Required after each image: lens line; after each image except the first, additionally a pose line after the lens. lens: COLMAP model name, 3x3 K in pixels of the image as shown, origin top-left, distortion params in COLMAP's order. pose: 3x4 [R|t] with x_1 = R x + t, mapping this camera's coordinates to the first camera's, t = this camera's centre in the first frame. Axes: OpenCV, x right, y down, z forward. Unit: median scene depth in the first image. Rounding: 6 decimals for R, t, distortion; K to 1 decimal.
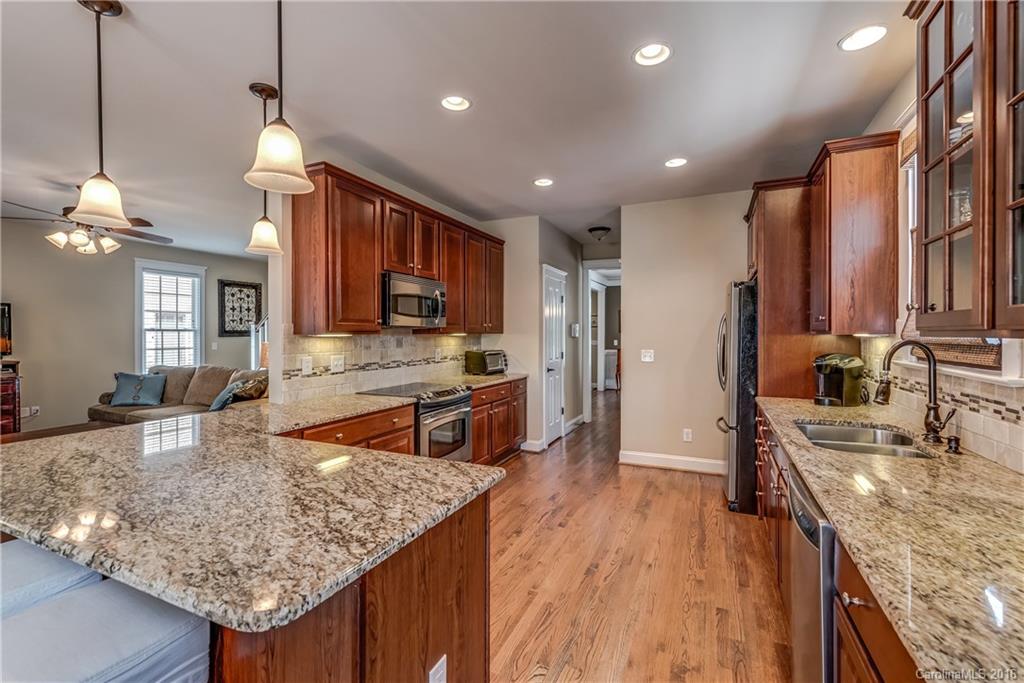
lens RADIAL K [[443.7, 0, 508.8], [0, 443.7, 332.7], [0, 0, 1]] dist [-0.000203, 0.000397]
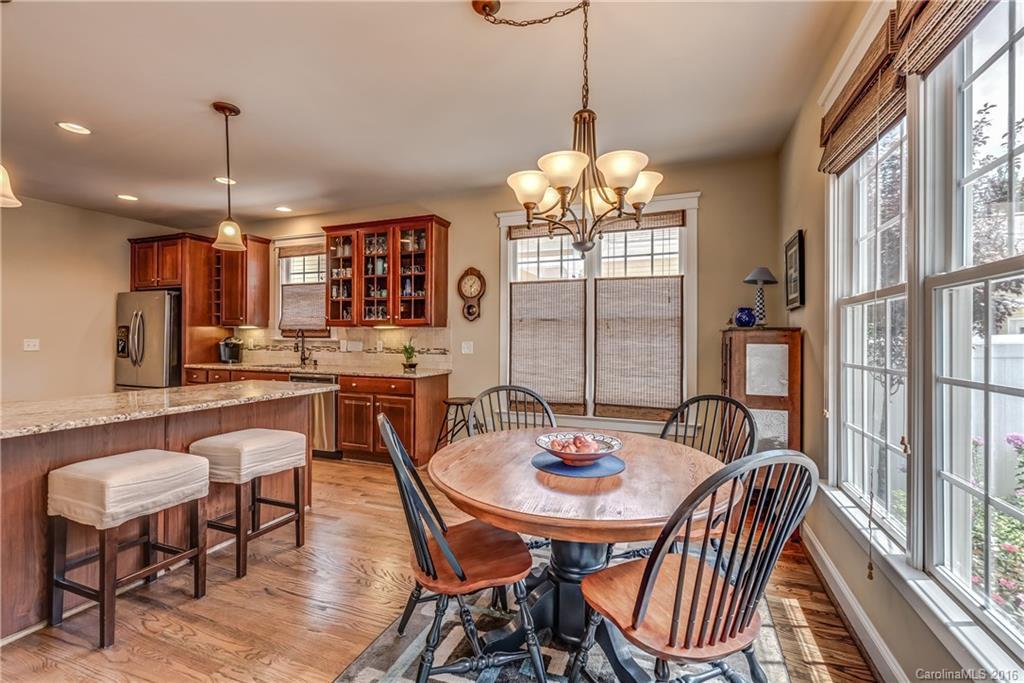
lens RADIAL K [[443.7, 0, 517.0], [0, 443.7, 337.3], [0, 0, 1]] dist [-0.000203, 0.000397]
pose [[-0.072034, 0.003975, 0.997394, -1.092625], [-0.006564, 0.999969, -0.004459, 0.040981], [-0.997381, -0.006868, -0.072005, -0.089072]]
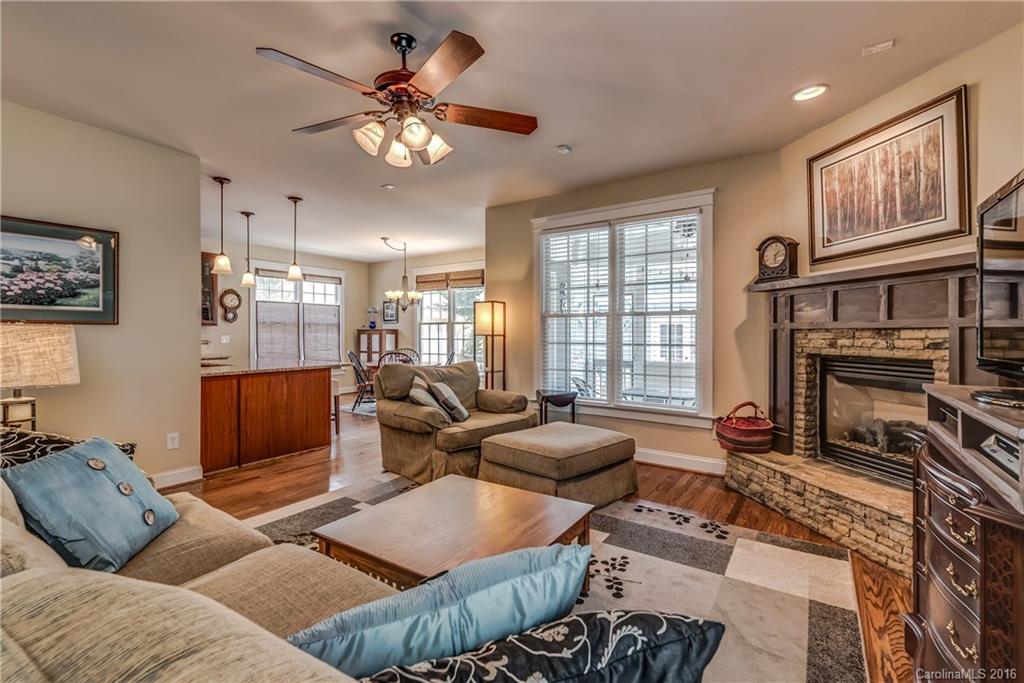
lens RADIAL K [[443.7, 0, 511.9], [0, 443.7, 333.7], [0, 0, 1]] dist [-0.000203, 0.000397]
pose [[-0.986870, 0.001222, 0.161512, -1.430814], [0.001256, 0.999999, 0.000110, 0.042823], [-0.161512, 0.000312, -0.986871, 1.854493]]
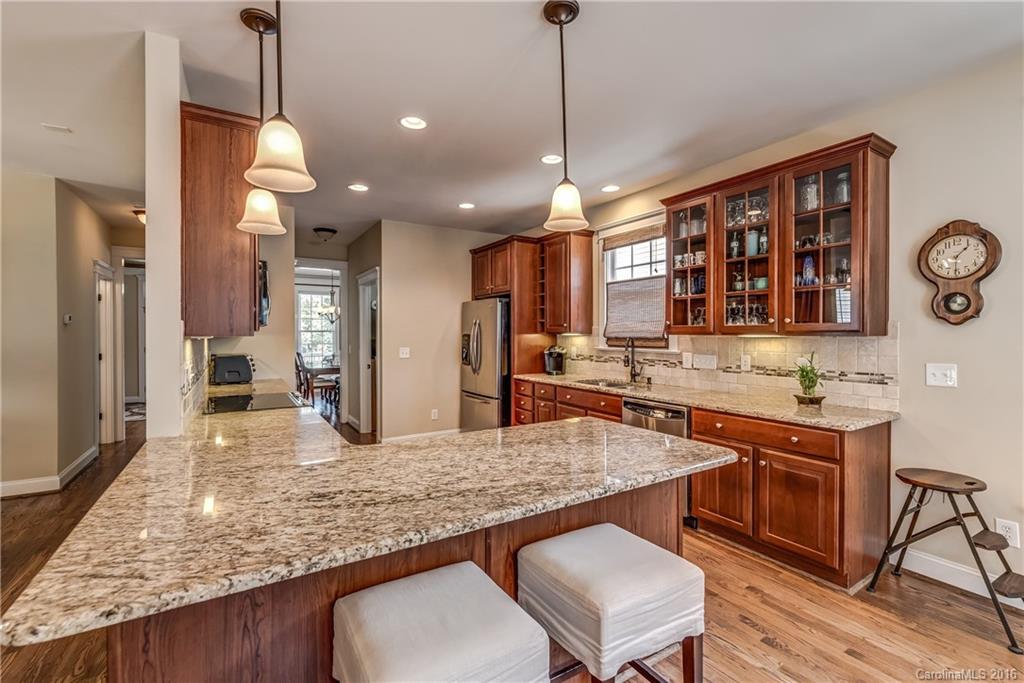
lens RADIAL K [[443.7, 0, 515.7], [0, 443.7, 336.9], [0, 0, 1]] dist [-0.000203, 0.000397]
pose [[0.538661, -0.003523, 0.842515, -0.696731], [-0.001931, 0.999983, 0.005417, 0.003396], [-0.842520, -0.004545, 0.538645, 0.160193]]
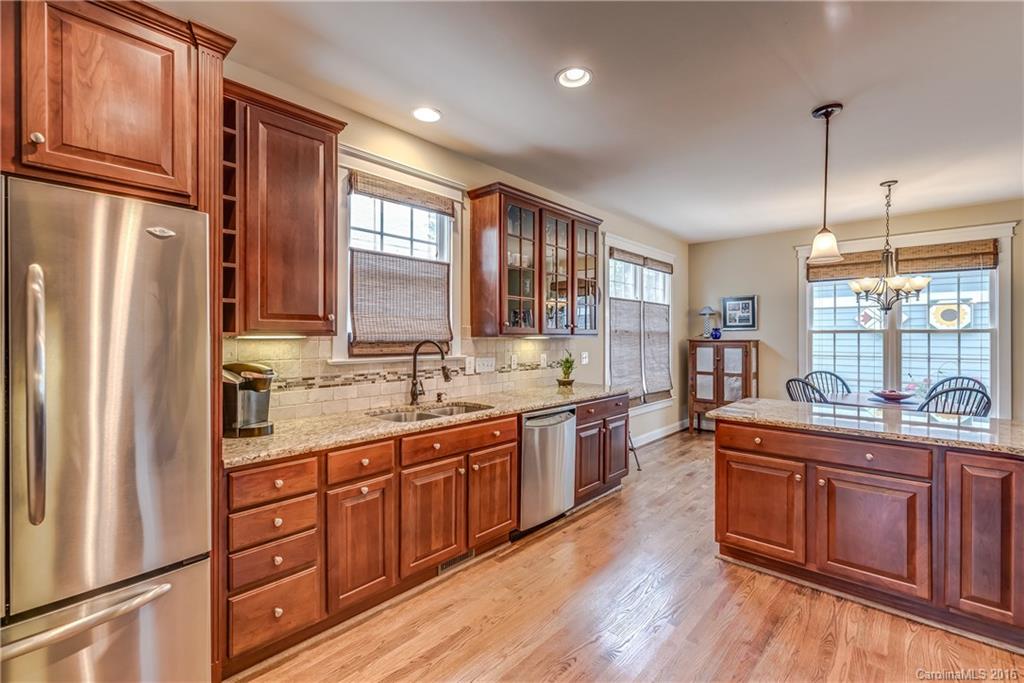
lens RADIAL K [[443.7, 0, 517.6], [0, 443.7, 337.1], [0, 0, 1]] dist [-0.000203, 0.000397]
pose [[-0.956329, -0.000224, 0.292292, 0.082330], [0.000231, 0.999999, 0.001524, 0.002599], [-0.292292, 0.001525, -0.956328, 1.320188]]
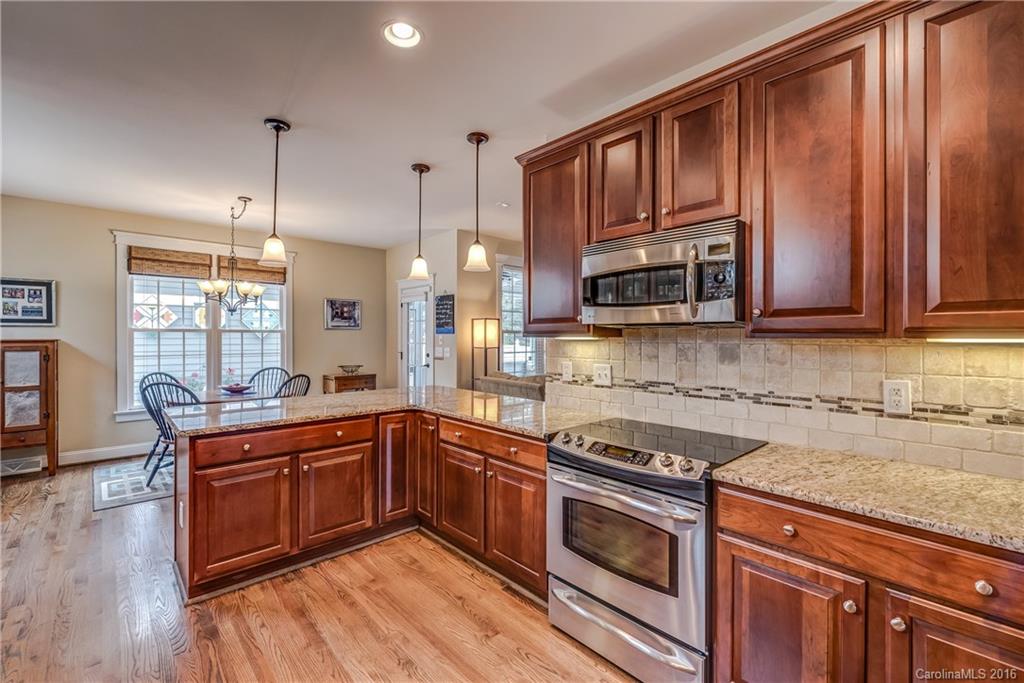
lens RADIAL K [[443.7, 0, 503.1], [0, 443.7, 336.5], [0, 0, 1]] dist [-0.000203, 0.000397]
pose [[-0.385489, -0.000580, -0.922712, 0.401505], [-0.003011, 0.999995, 0.000630, 0.002721], [0.922707, 0.003021, -0.385489, 1.128517]]
